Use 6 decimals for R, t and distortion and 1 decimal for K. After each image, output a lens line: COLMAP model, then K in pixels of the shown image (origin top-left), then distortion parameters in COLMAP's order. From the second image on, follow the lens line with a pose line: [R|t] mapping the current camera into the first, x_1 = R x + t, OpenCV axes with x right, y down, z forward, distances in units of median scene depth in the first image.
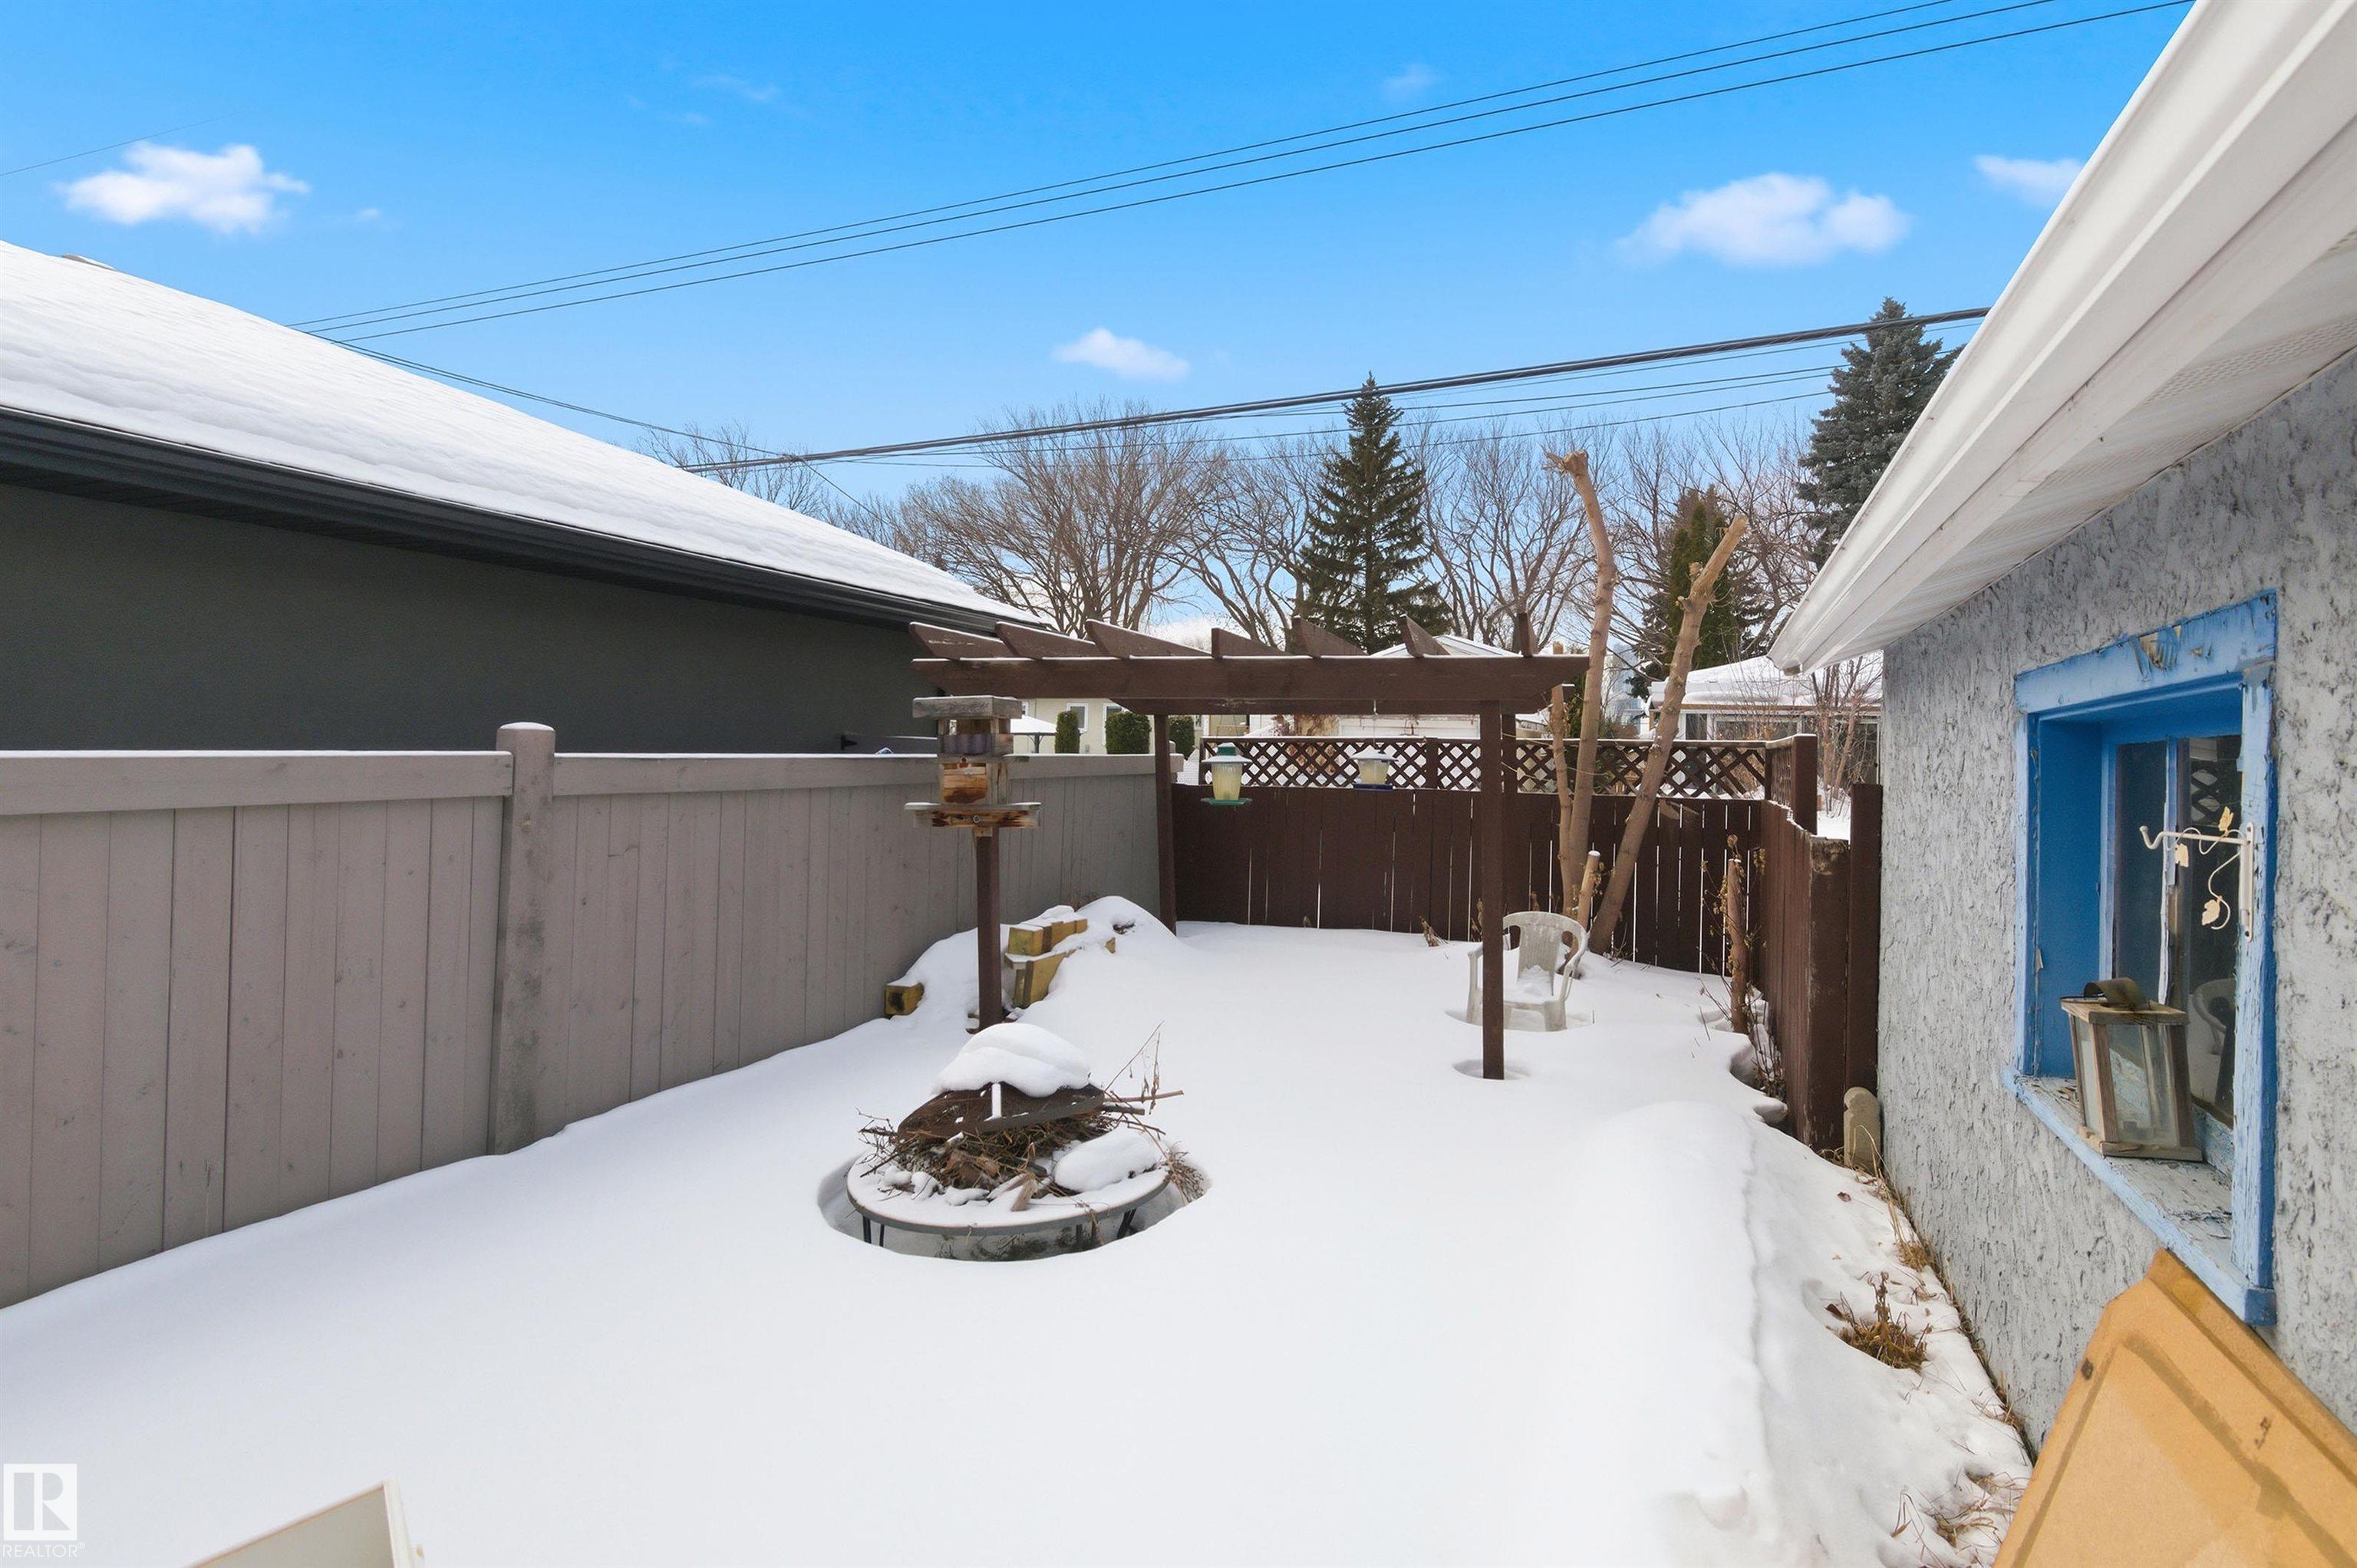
lens RADIAL K [[1158.5, 0, 1213.5], [0, 1158.5, 729.1], [0, 0, 1]] dist [0.013412, -0.003974]
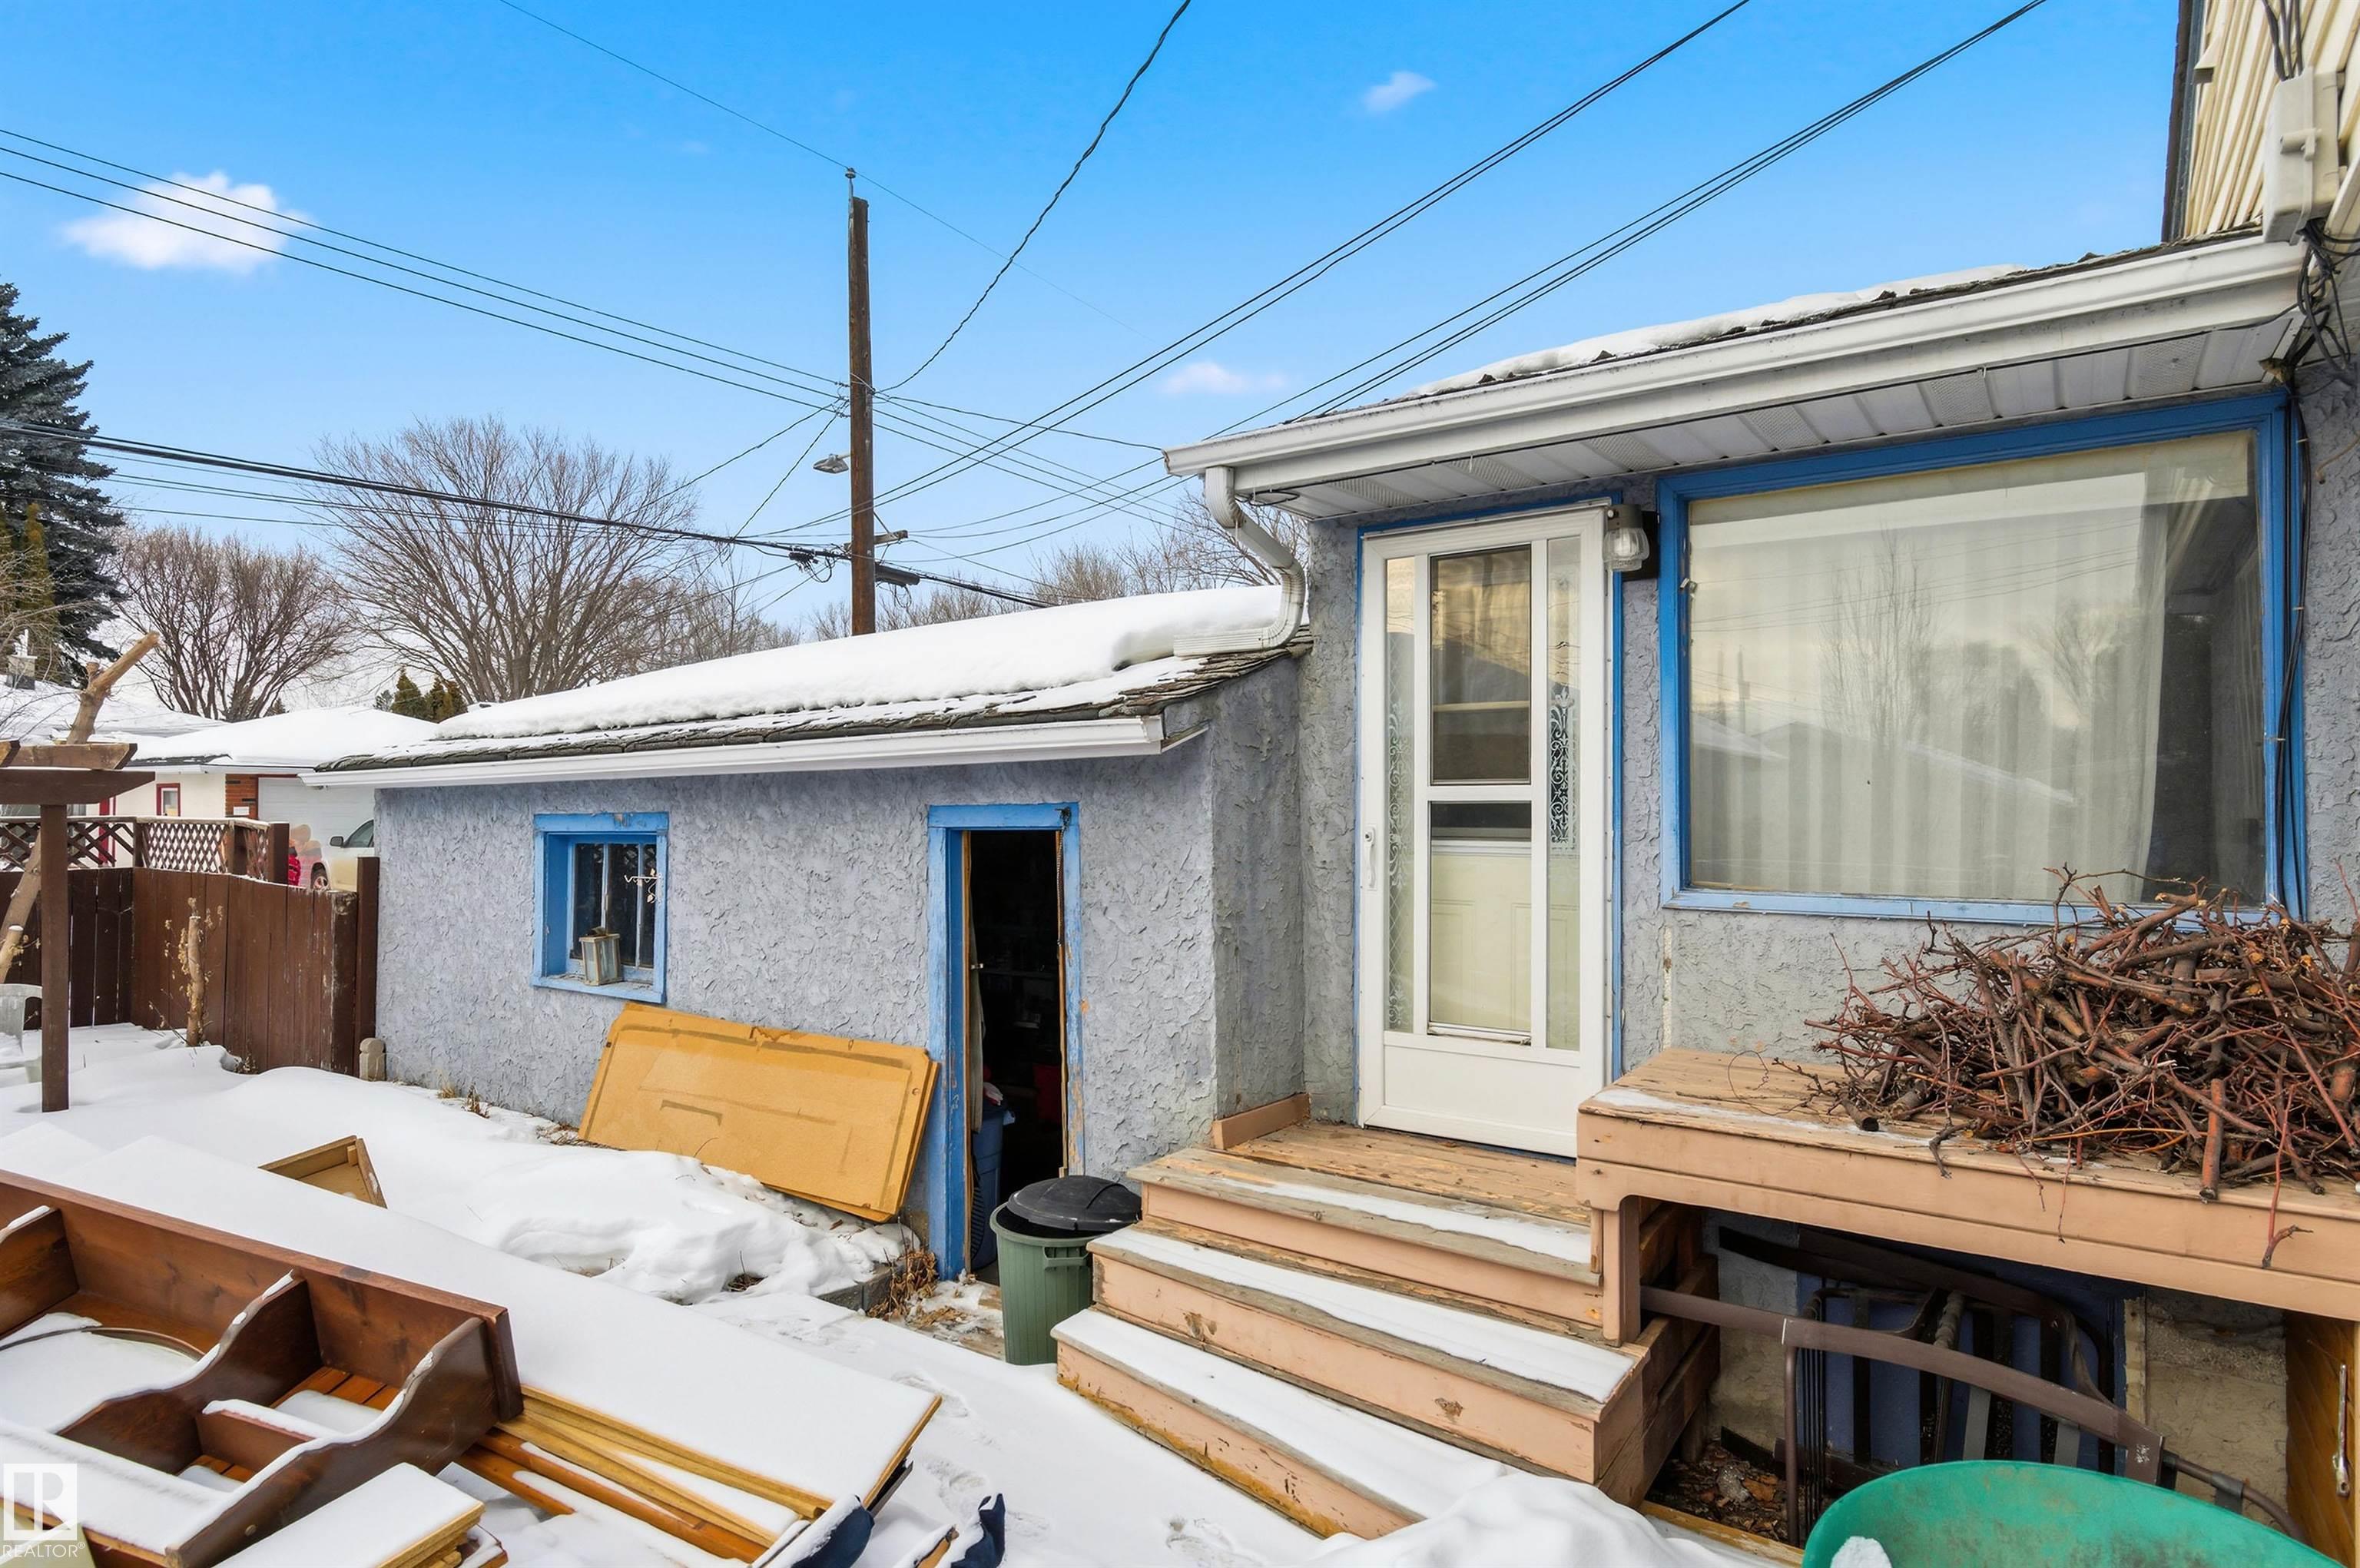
lens RADIAL K [[1247.0, 0, 1174.7], [0, 1247.0, 804.2], [0, 0, 1]] dist [0.001916, -0.003314]
pose [[0.233244, -0.017750, 0.972256, -0.090705], [-0.018798, 0.999564, 0.022759, -0.009084], [-0.972236, -0.023585, 0.232809, -0.053062]]
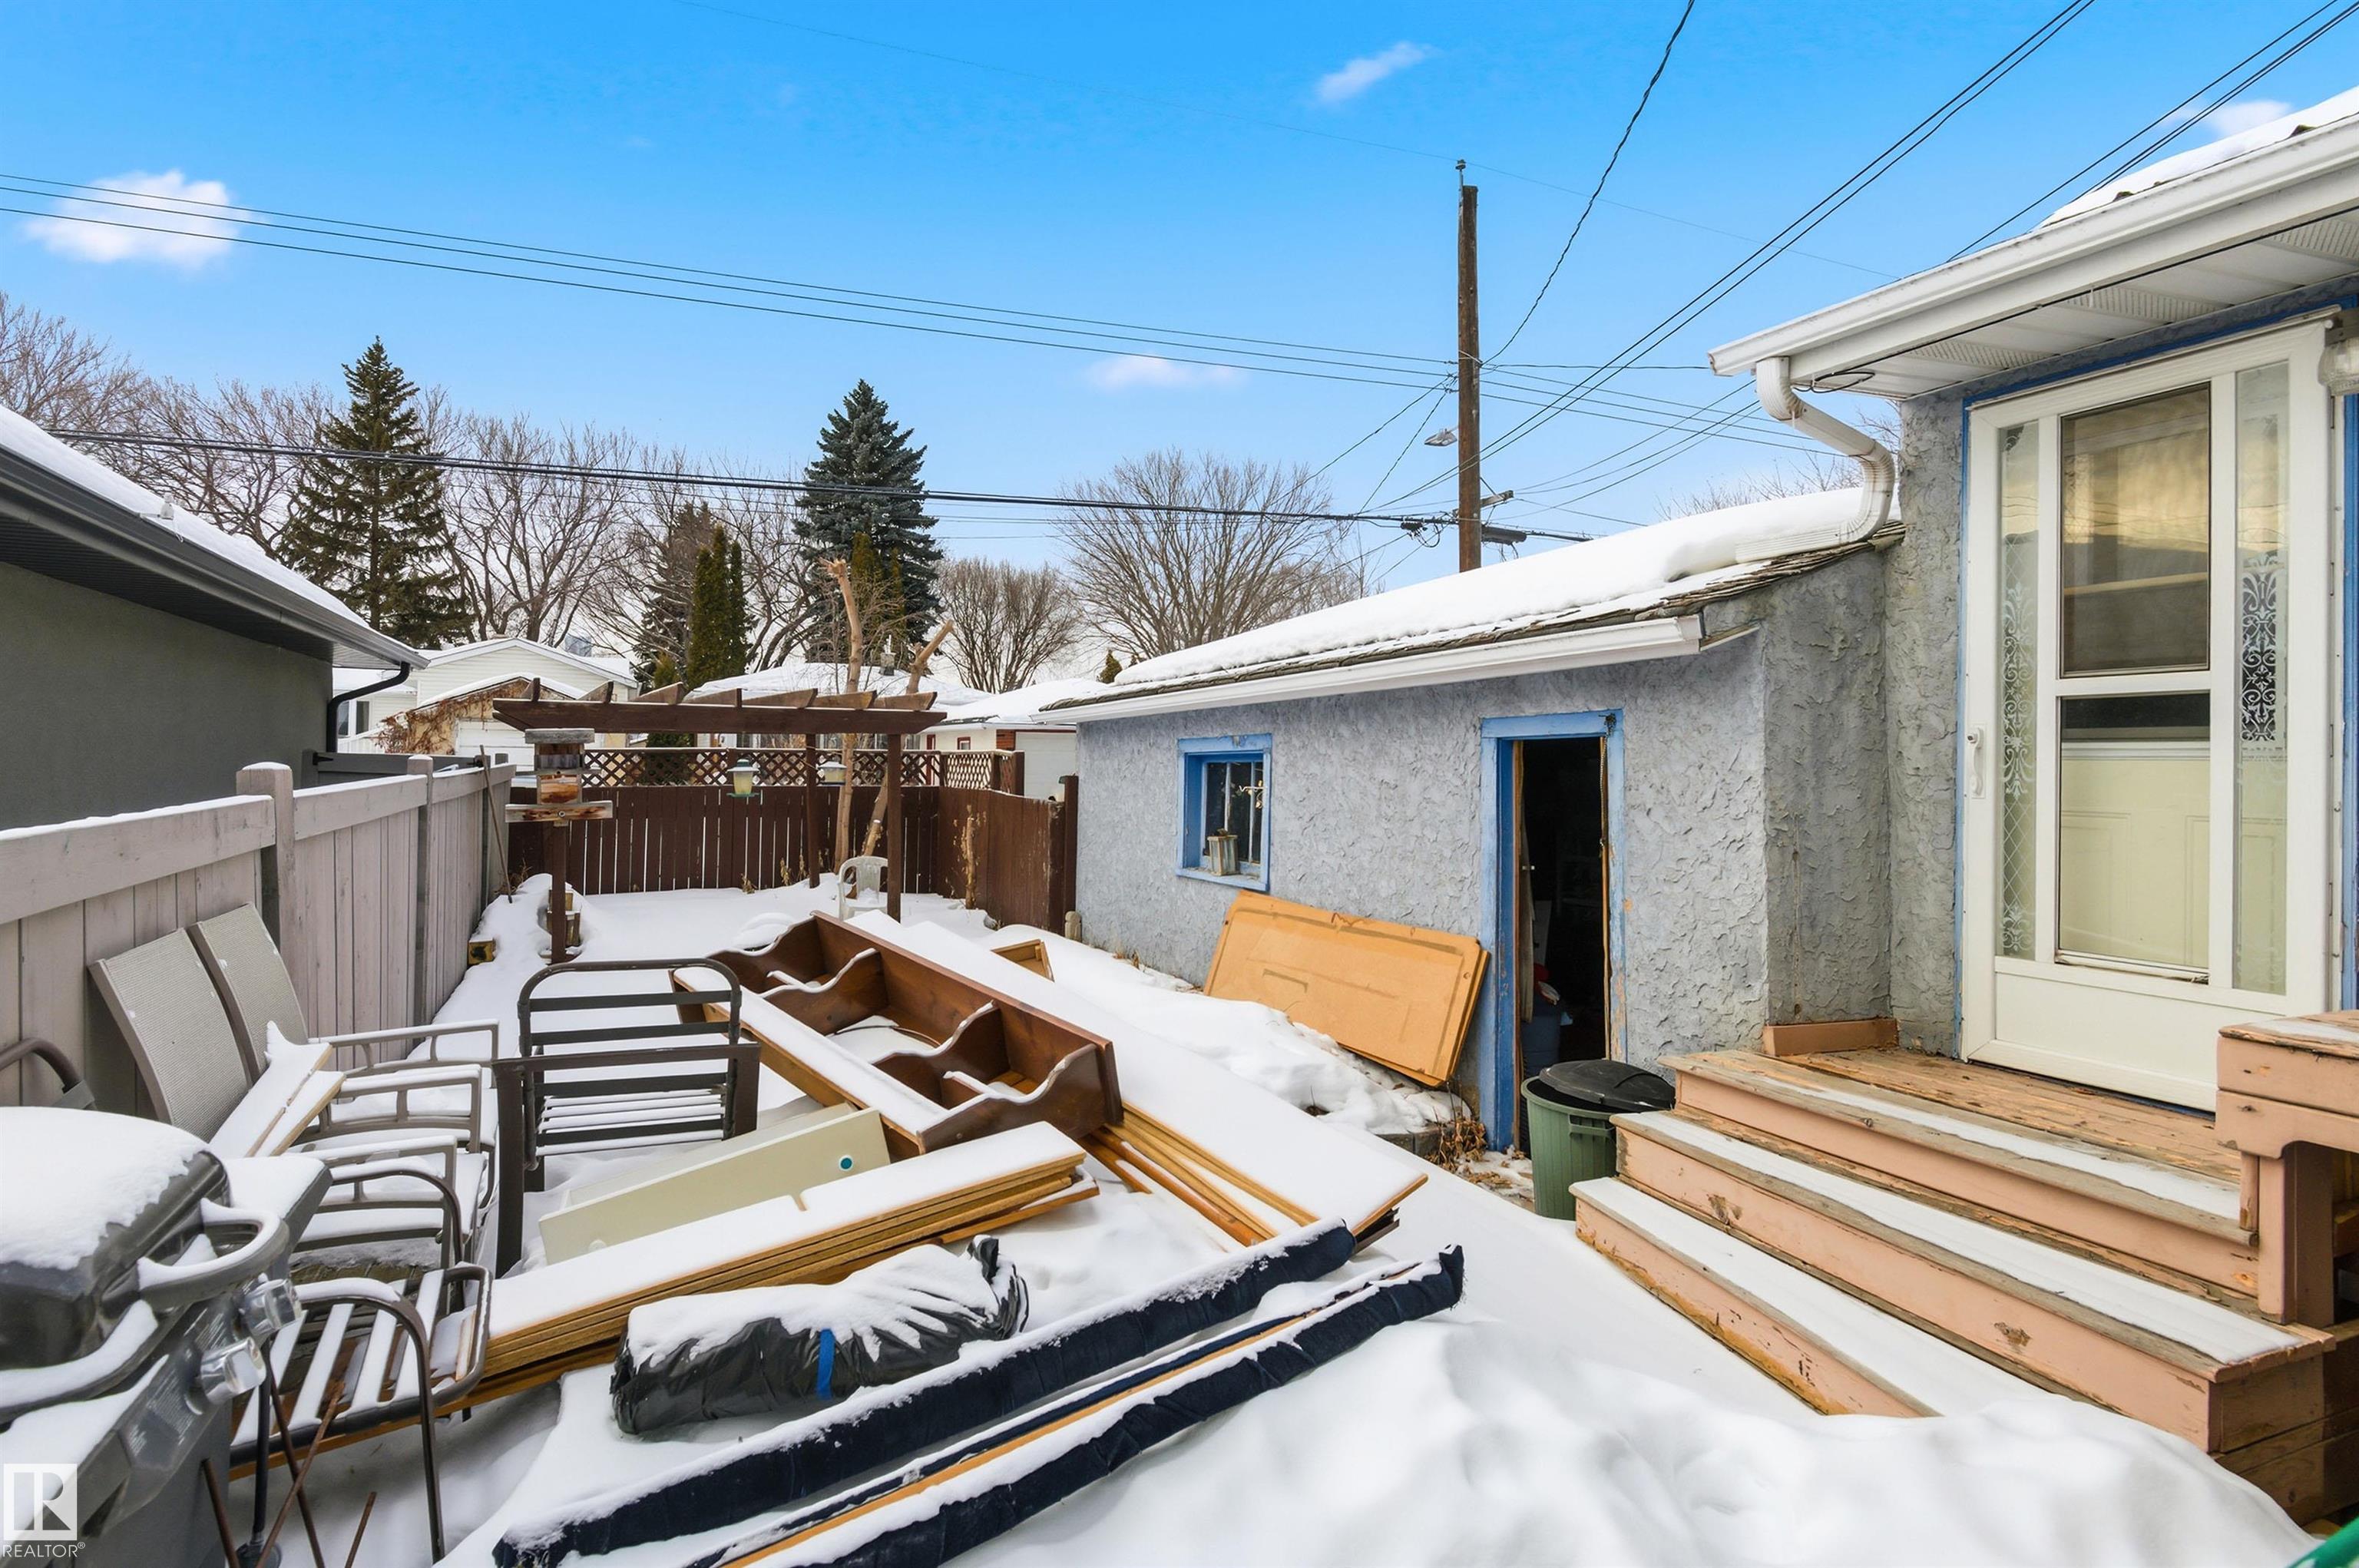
lens RADIAL K [[1159.6, 0, 1082.9], [0, 1159.6, 757.4], [0, 0, 1]] dist [0.013412, -0.003974]
pose [[0.728682, -0.009416, 0.684788, -0.094826], [-0.010646, 0.999629, 0.025074, -0.004472], [-0.684770, -0.025561, 0.728311, -0.062678]]
